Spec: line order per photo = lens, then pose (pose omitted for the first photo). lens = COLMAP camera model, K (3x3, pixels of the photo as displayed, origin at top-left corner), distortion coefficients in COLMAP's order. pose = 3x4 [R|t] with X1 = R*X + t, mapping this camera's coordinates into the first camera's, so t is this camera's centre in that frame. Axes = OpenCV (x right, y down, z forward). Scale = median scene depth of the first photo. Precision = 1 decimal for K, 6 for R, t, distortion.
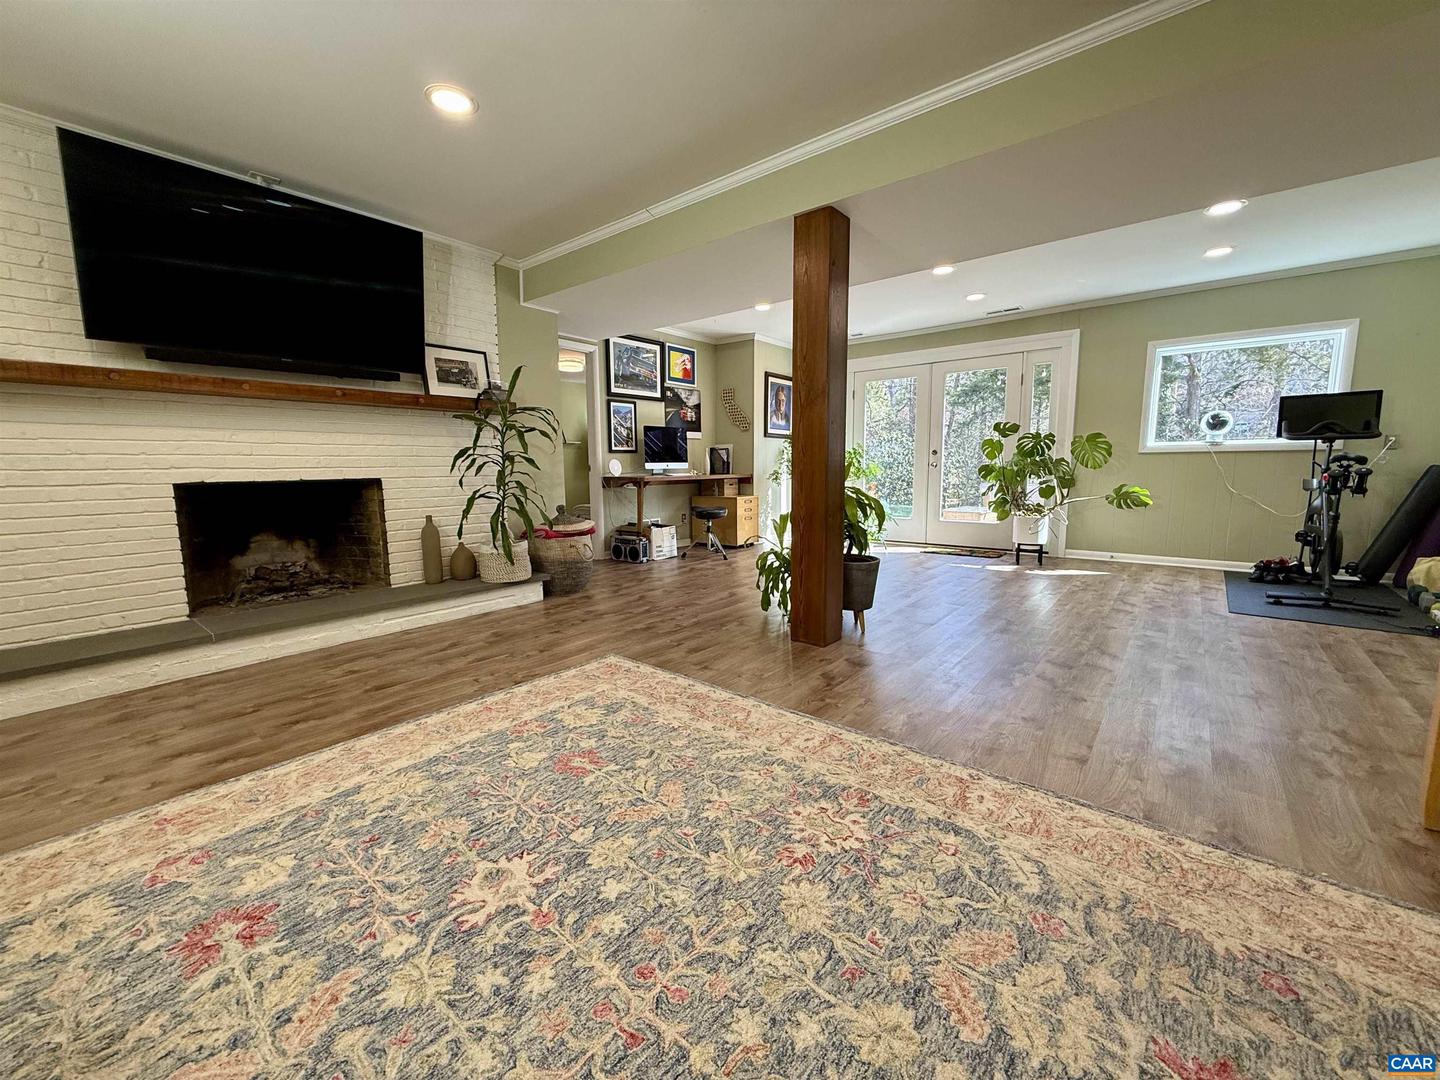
lens RADIAL K [[572.9, 0, 715.5], [0, 572.9, 538.5], [0, 0, 1]] dist [-0.000177, -0.000033]
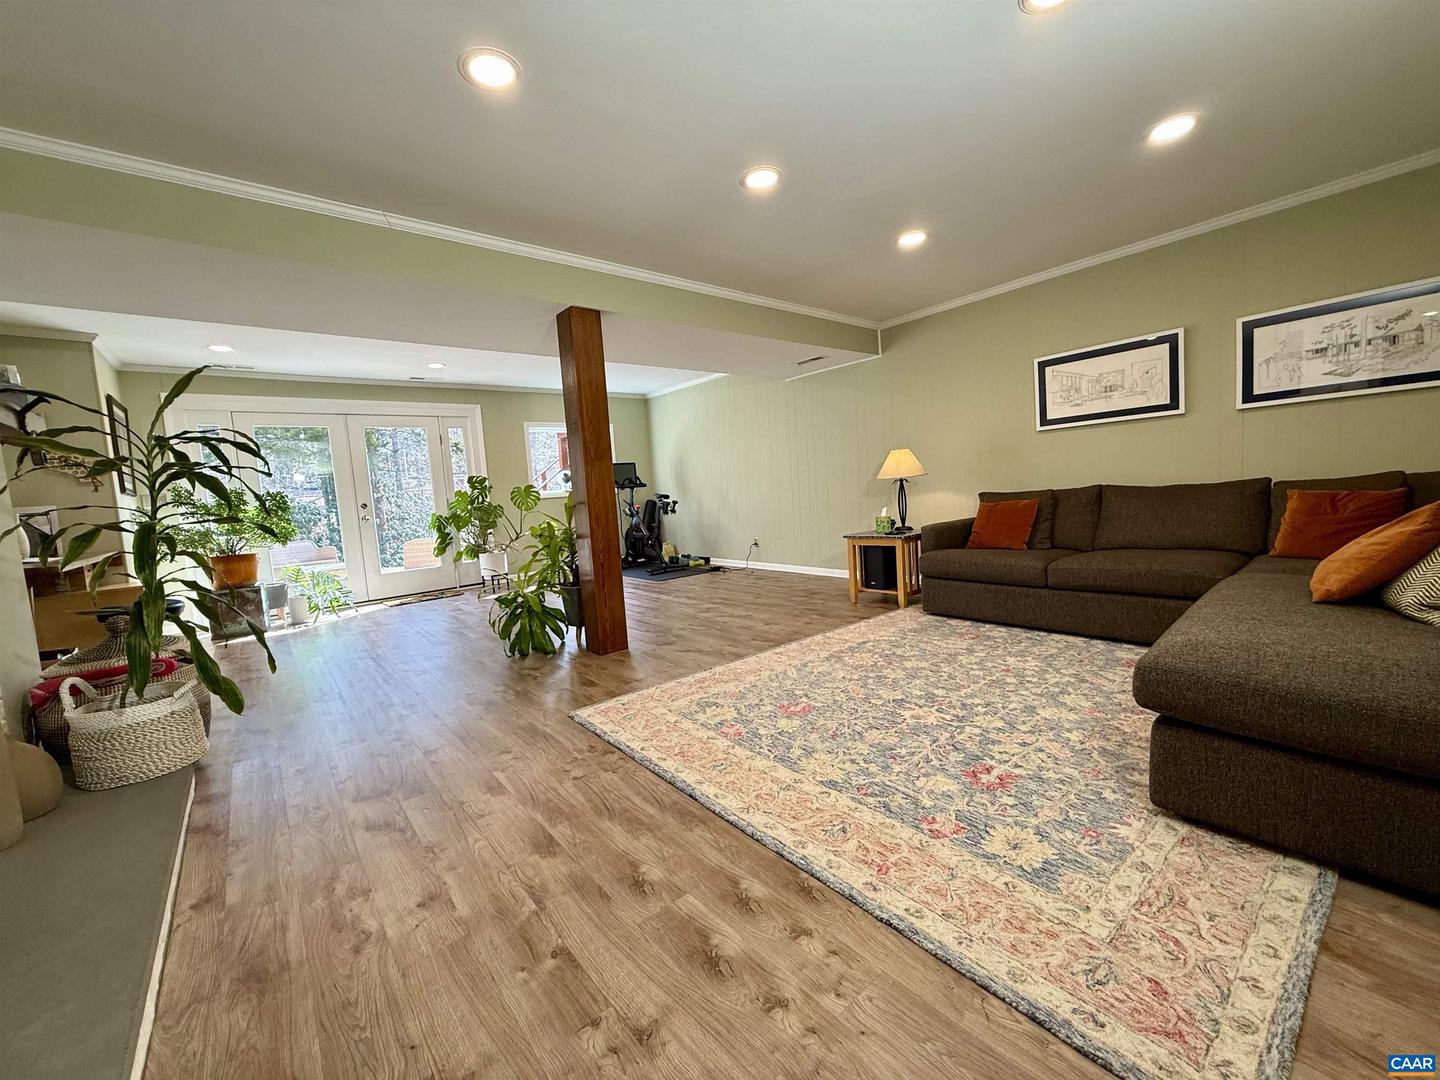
lens RADIAL K [[572.9, 0, 719.9], [0, 572.9, 536.7], [0, 0, 1]] dist [-0.000177, -0.000033]
pose [[0.191329, -0.087851, 0.977587, -1.544635], [0.187487, 0.980918, 0.051456, -0.124045], [-0.963453, 0.173440, 0.204149, 0.787426]]
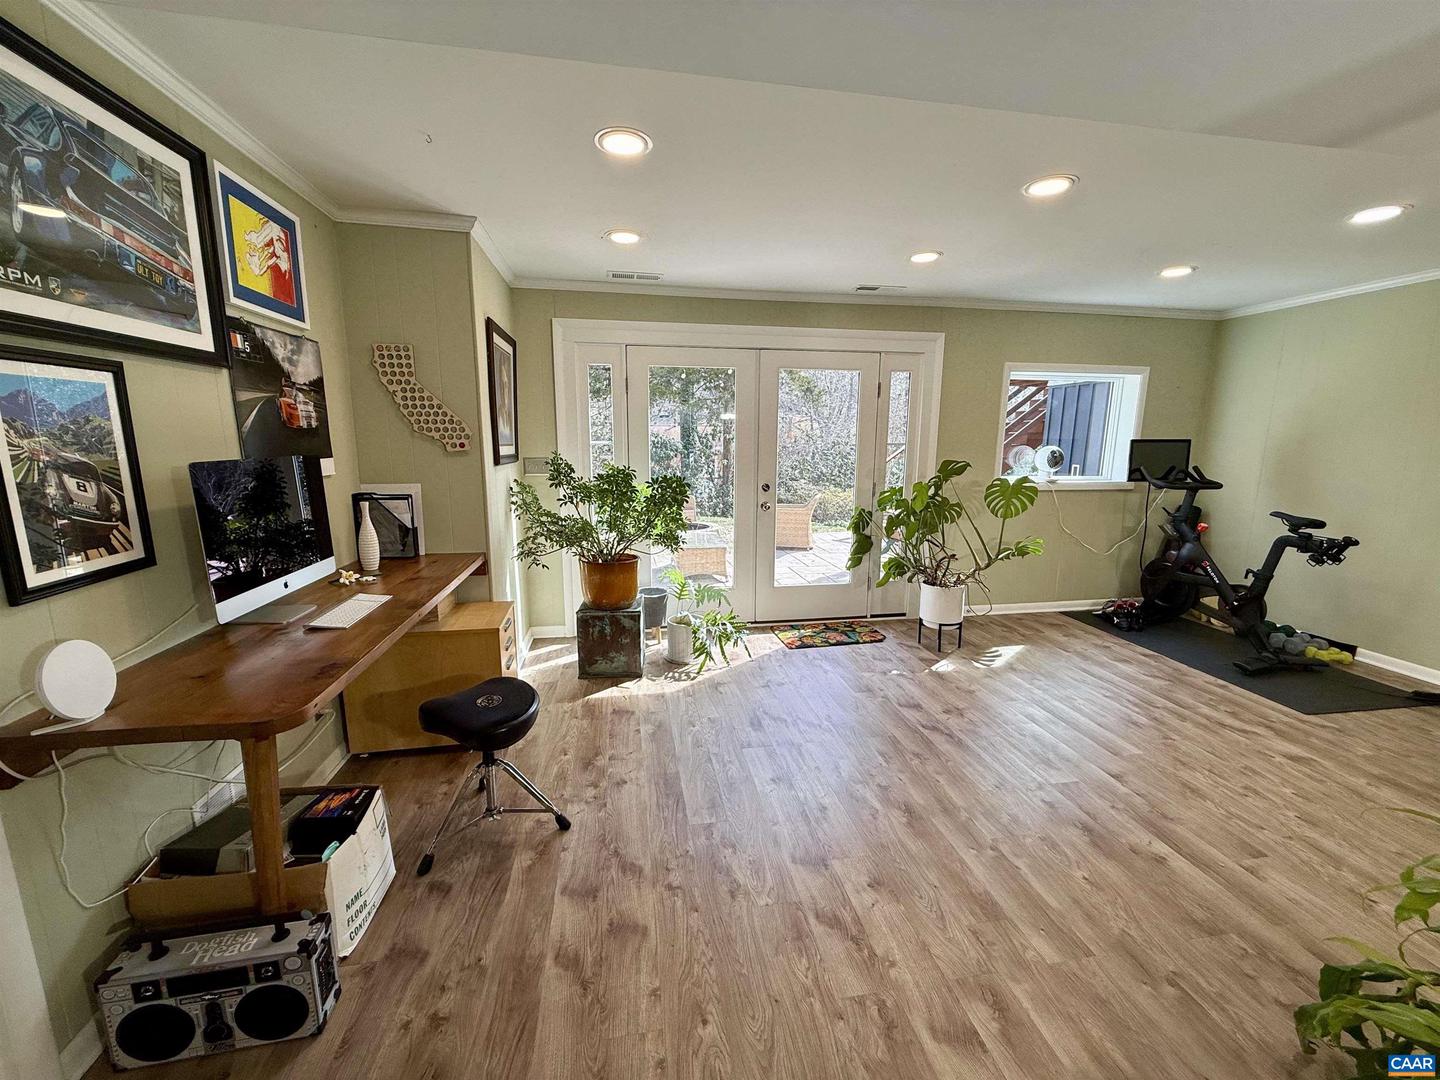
lens RADIAL K [[572.9, 0, 719.9], [0, 572.9, 534.6], [0, 0, 1]] dist [-0.000177, -0.000033]
pose [[0.656235, -0.114289, 0.745851, -0.512066], [0.083196, 0.993395, 0.079021, -0.519679], [-0.749956, 0.010196, 0.661409, 2.056580]]
